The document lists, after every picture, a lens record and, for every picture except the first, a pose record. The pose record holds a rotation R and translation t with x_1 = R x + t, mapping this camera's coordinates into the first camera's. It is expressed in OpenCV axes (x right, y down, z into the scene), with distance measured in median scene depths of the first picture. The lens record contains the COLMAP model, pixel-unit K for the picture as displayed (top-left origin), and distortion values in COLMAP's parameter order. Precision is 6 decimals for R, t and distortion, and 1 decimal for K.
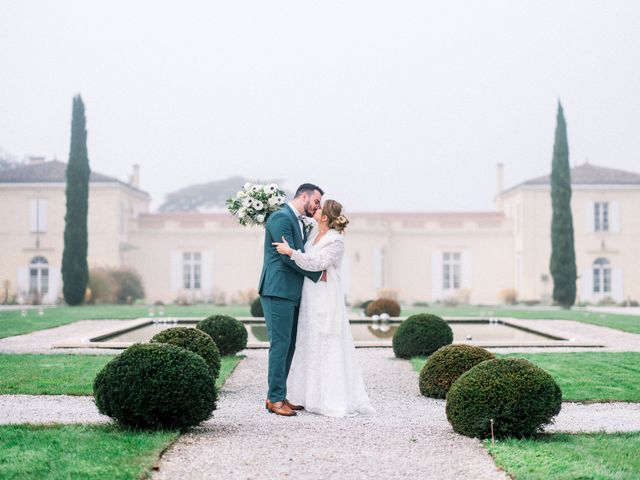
lens RADIAL K [[1245.9, 0, 360.8], [0, 1245.9, 240.2], [0, 0, 1]] dist [-0.008433, 0.005443]
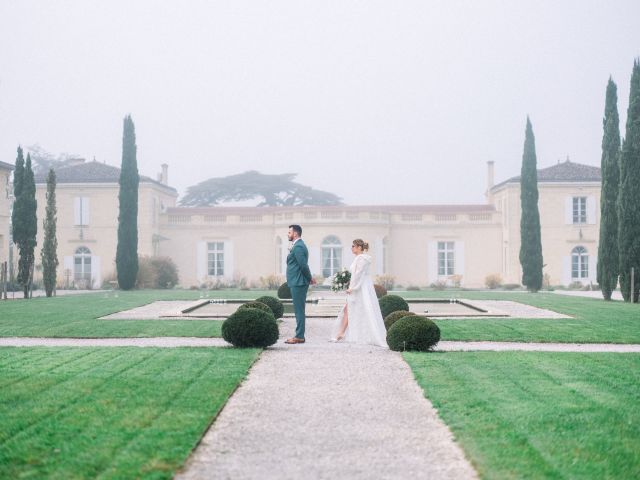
lens RADIAL K [[1234.5, 0, 320.0], [0, 1234.5, 240.0], [0, 0, 1]] dist [0.009645, 0.048720]
pose [[0.999195, -0.003092, -0.040001, 0.006621], [0.003591, 0.999917, 0.012406, -0.009997], [0.039960, -0.012540, 0.999123, -0.184571]]
